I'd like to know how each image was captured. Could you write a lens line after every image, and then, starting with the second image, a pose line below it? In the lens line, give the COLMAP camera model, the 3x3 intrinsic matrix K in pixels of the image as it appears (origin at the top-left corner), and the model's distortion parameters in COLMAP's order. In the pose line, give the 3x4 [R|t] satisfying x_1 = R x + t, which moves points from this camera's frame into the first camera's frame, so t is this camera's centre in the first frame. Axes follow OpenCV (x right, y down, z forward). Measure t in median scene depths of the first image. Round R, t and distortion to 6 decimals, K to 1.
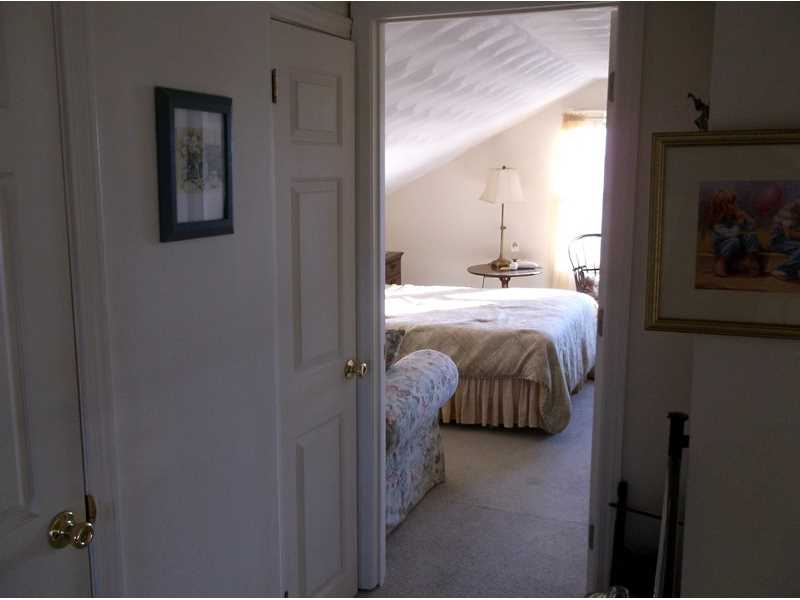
lens RADIAL K [[777.4, 0, 400.0], [0, 777.4, 300.0], [0, 0, 1]] dist [-0.005547, -0.013459]
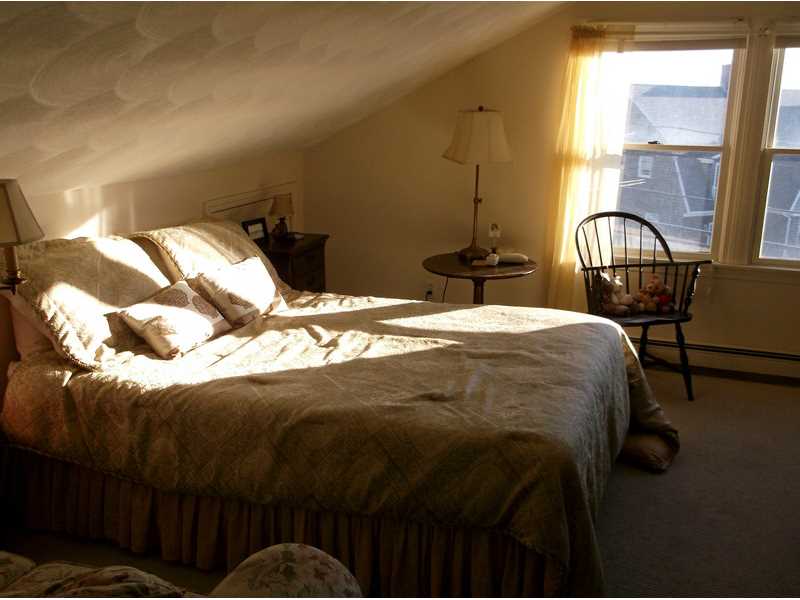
lens RADIAL K [[777.4, 0, 400.0], [0, 777.4, 300.0], [0, 0, 1]] dist [-0.005547, -0.013459]
pose [[0.999349, 0.008420, 0.035074, 0.056899], [-0.010879, 0.997453, 0.070493, -0.071145], [-0.034391, -0.070829, 0.996895, 0.434614]]
